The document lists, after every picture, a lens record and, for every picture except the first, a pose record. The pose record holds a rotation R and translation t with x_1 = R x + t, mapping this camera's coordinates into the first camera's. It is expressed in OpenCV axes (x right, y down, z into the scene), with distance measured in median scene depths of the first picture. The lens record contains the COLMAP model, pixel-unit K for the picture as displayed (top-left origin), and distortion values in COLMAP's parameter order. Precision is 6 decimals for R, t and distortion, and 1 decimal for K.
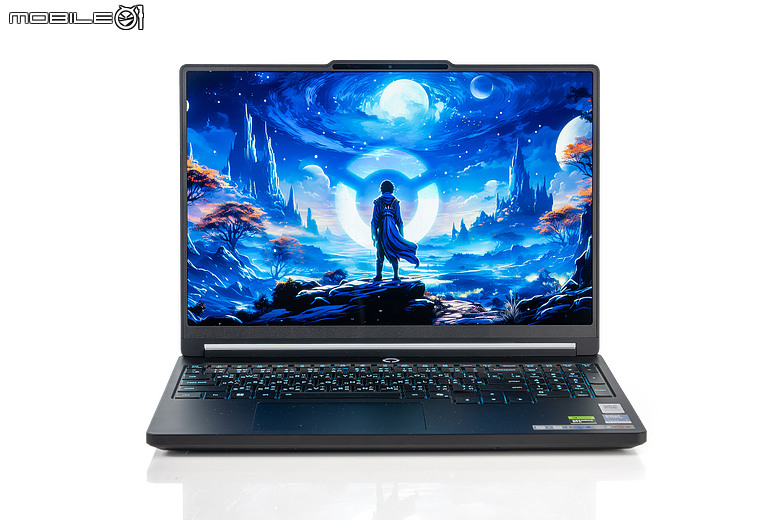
lens RADIAL K [[2209.2, 0, 390.0], [0, 2209.2, 260.0], [0, 0, 1]] dist [0.038491, -0.006376]
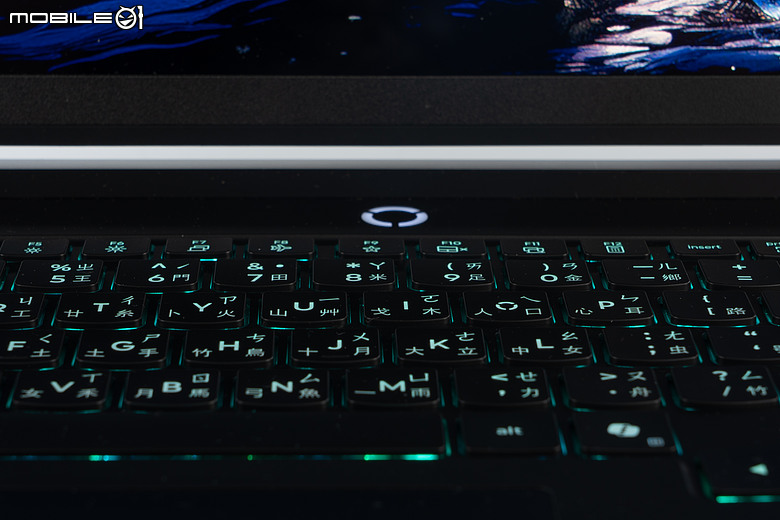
lens RADIAL K [[2209.2, 0, 390.0], [0, 2209.2, 260.0], [0, 0, 1]] dist [0.038491, -0.006376]
pose [[0.999950, 0.003427, 0.009415, -0.002400], [-0.005012, 0.984762, 0.173836, 0.006316], [-0.008676, -0.173874, 0.984730, 0.746613]]
